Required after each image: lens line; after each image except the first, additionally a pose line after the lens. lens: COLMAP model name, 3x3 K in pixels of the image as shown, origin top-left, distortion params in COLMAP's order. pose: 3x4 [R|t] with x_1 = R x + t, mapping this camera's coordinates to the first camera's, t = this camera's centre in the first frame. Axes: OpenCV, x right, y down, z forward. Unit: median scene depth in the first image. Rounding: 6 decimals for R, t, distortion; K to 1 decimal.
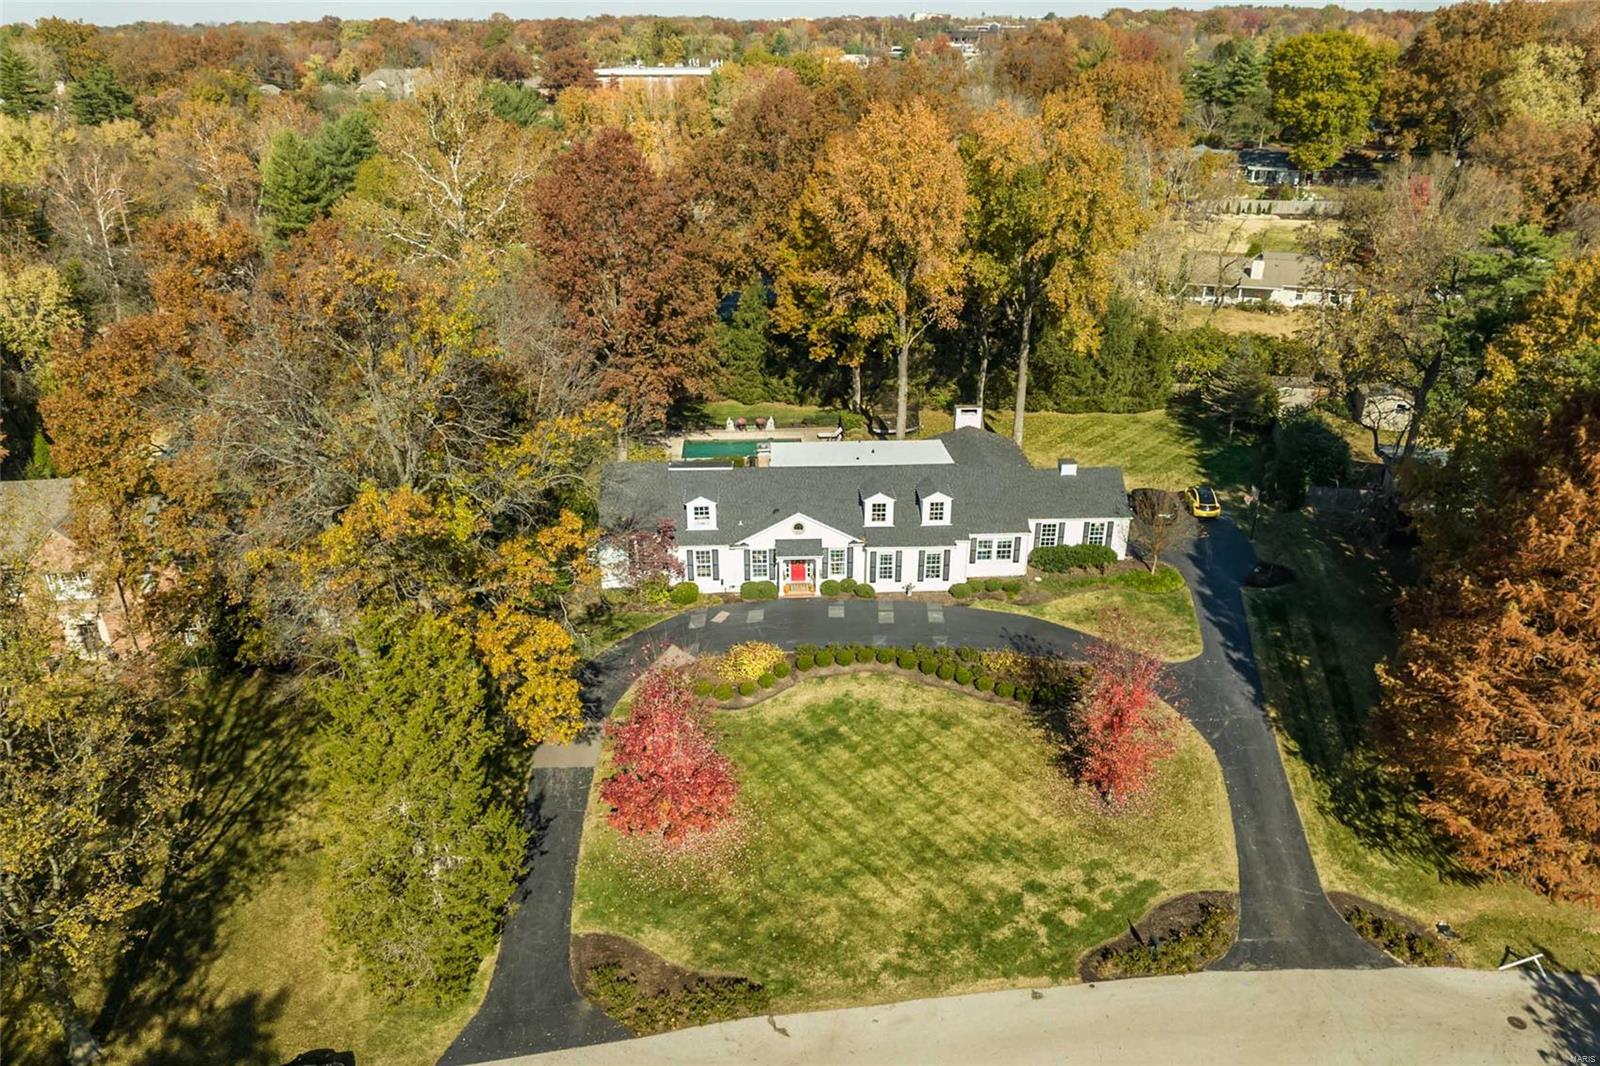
lens RADIAL K [[1120.7, 0, 786.6], [0, 1120.7, 564.2], [0, 0, 1]] dist [-0.052461, 0.008775]
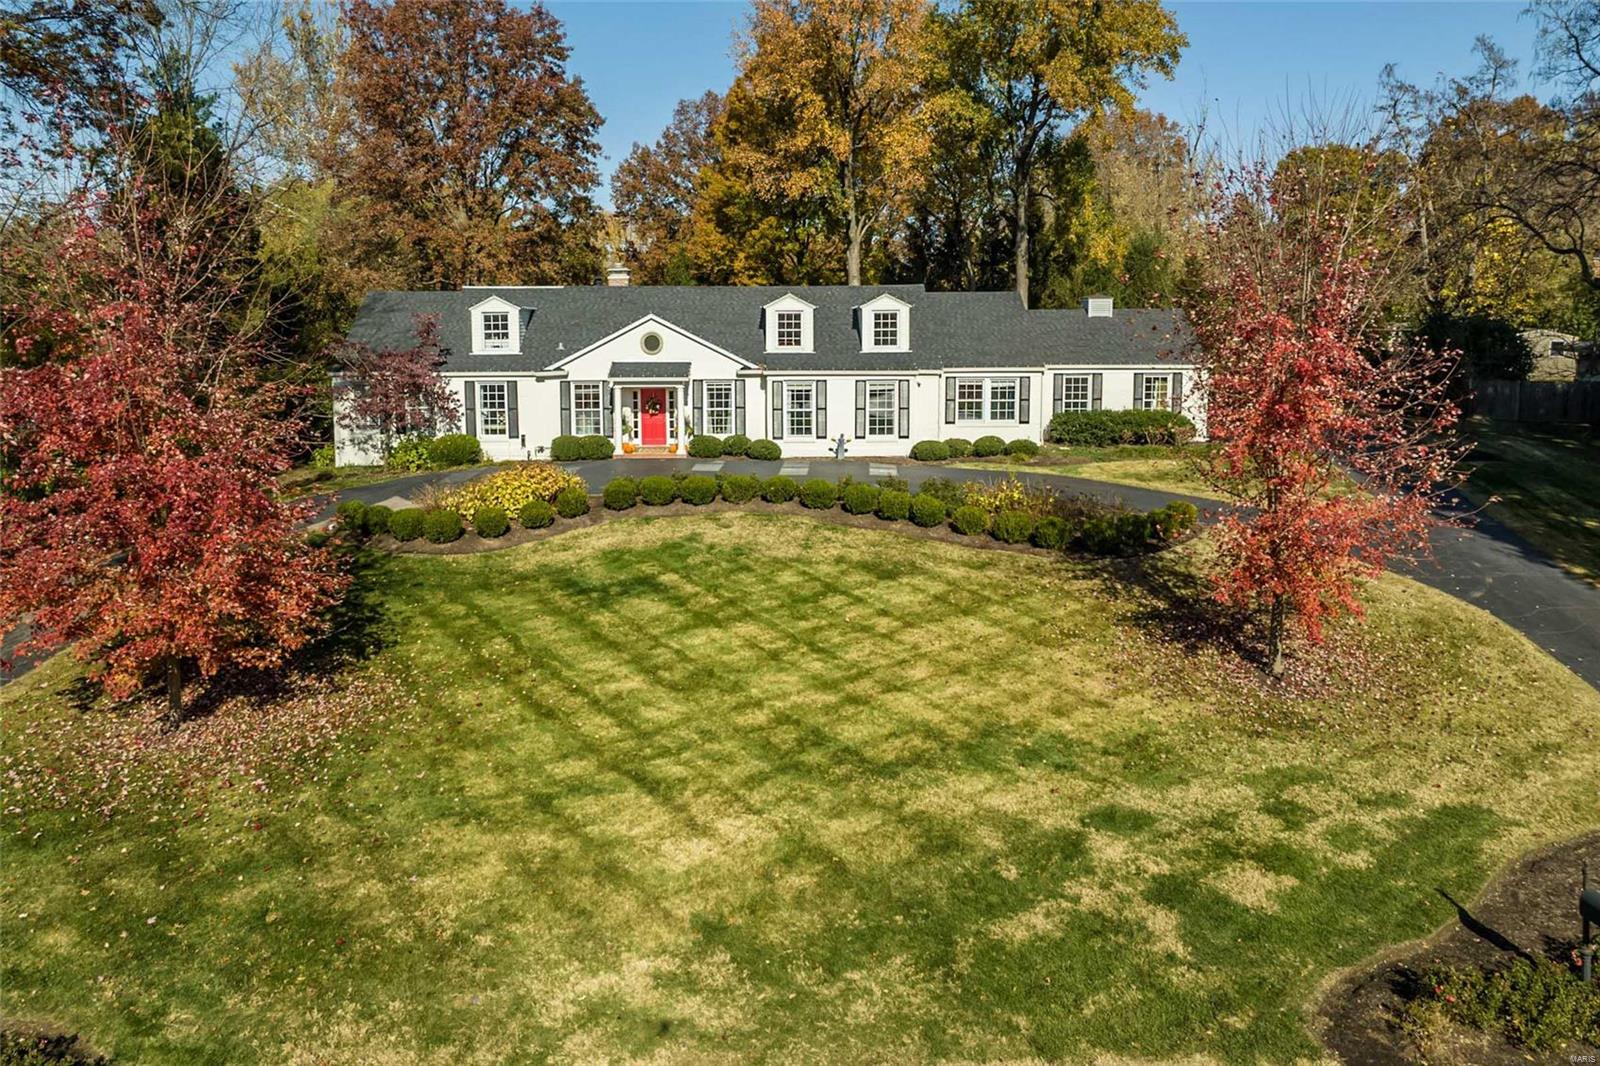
lens RADIAL K [[1099.7, 0, 767.7], [0, 1099.7, 442.3], [0, 0, 1]] dist [-0.048132, 0.014103]
pose [[0.999389, -0.000756, -0.034954, 0.108173], [-0.010873, 0.943469, -0.331282, 0.244839], [0.033228, 0.331460, 0.942884, 0.544997]]
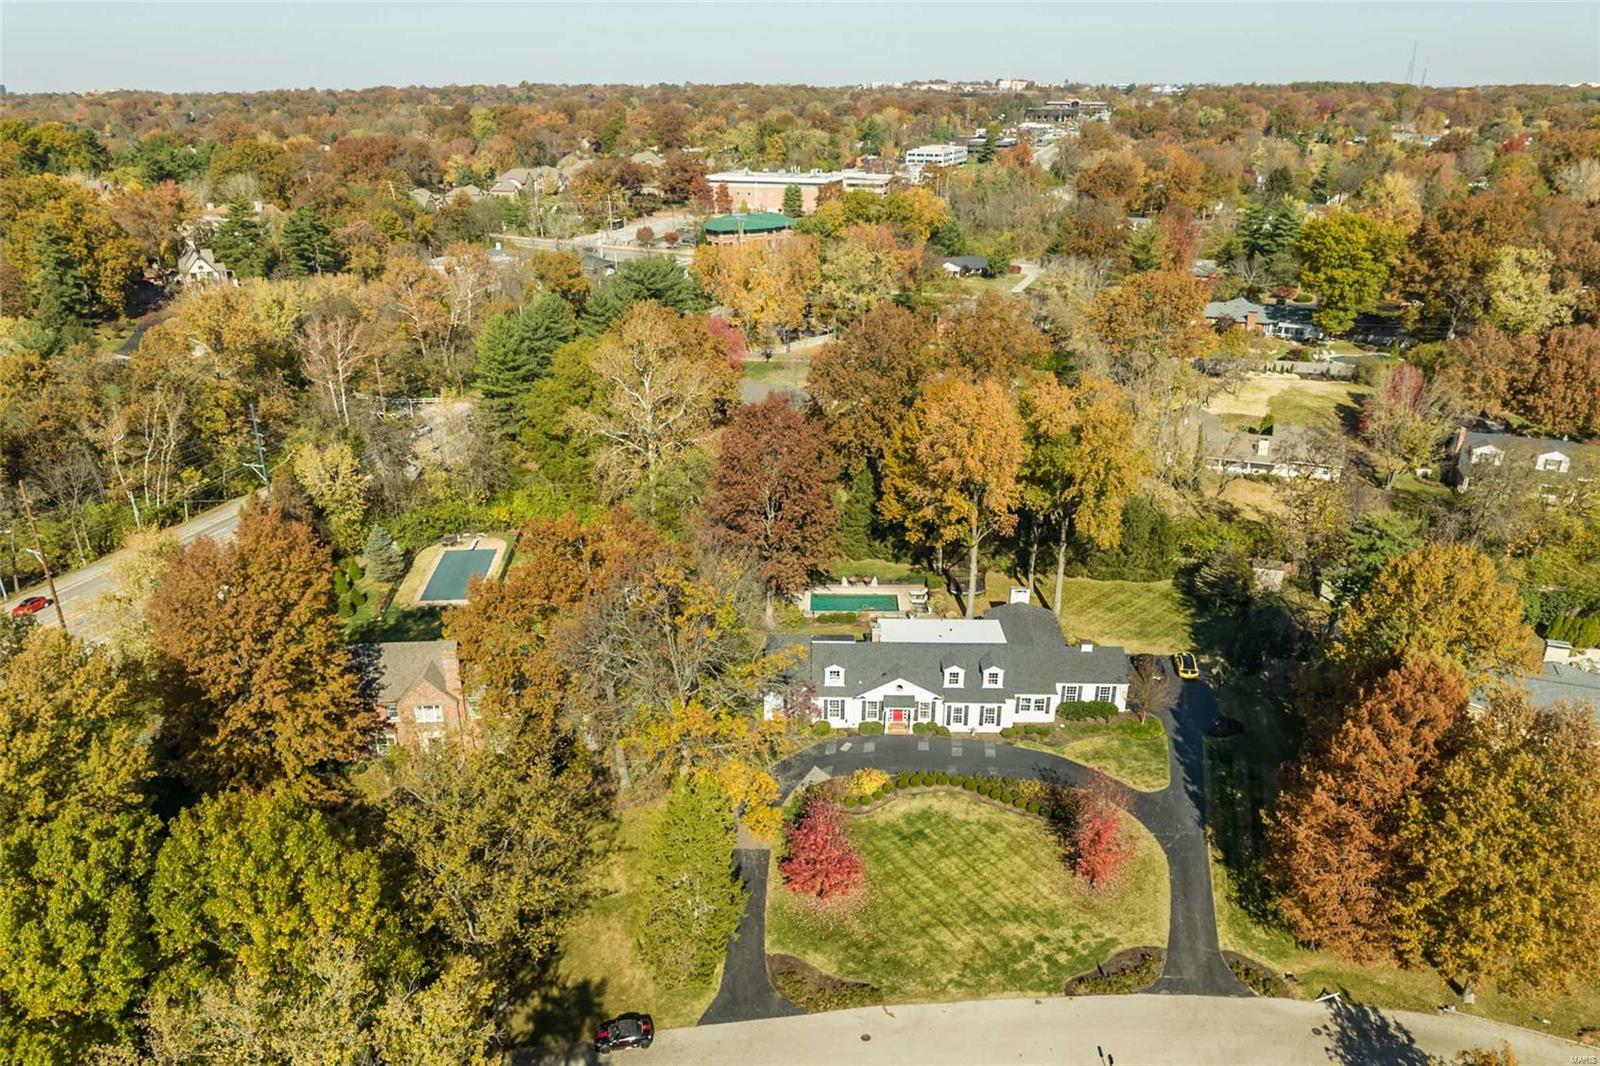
lens RADIAL K [[1120.7, 0, 799.4], [0, 1120.7, 541.6], [0, 0, 1]] dist [-0.052461, 0.008775]
pose [[0.998087, 0.030978, -0.053507, -0.056488], [-0.033701, 0.998142, -0.050765, -0.170275], [0.051835, 0.052471, 0.997276, -0.583809]]
